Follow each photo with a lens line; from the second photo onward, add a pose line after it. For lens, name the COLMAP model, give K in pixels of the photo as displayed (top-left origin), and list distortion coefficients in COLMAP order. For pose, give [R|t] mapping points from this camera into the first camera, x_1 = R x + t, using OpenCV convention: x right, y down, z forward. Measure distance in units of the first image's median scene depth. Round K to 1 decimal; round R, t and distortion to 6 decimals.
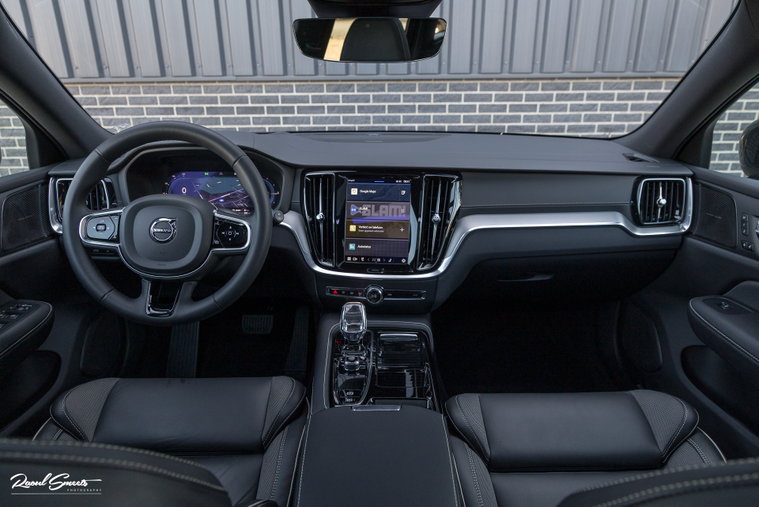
lens RADIAL K [[517.0, 0, 380.3], [0, 517.0, 252.0], [0, 0, 1]] dist [-0.003280, 0.003779]
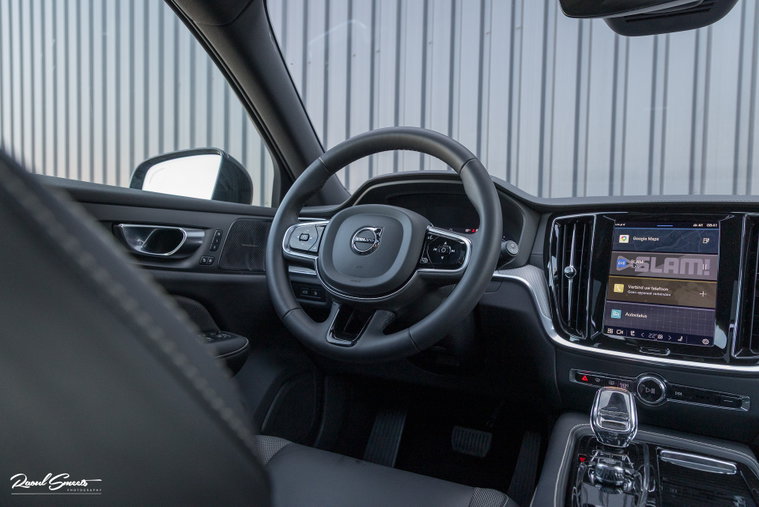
lens RADIAL K [[517.0, 0, 378.9], [0, 517.0, 248.6], [0, 0, 1]] dist [-0.003280, 0.003779]
pose [[0.889180, 0.041863, -0.455638, -0.026429], [-0.188897, 0.940570, -0.282216, 0.161984], [0.416745, 0.337009, 0.844244, 0.272433]]
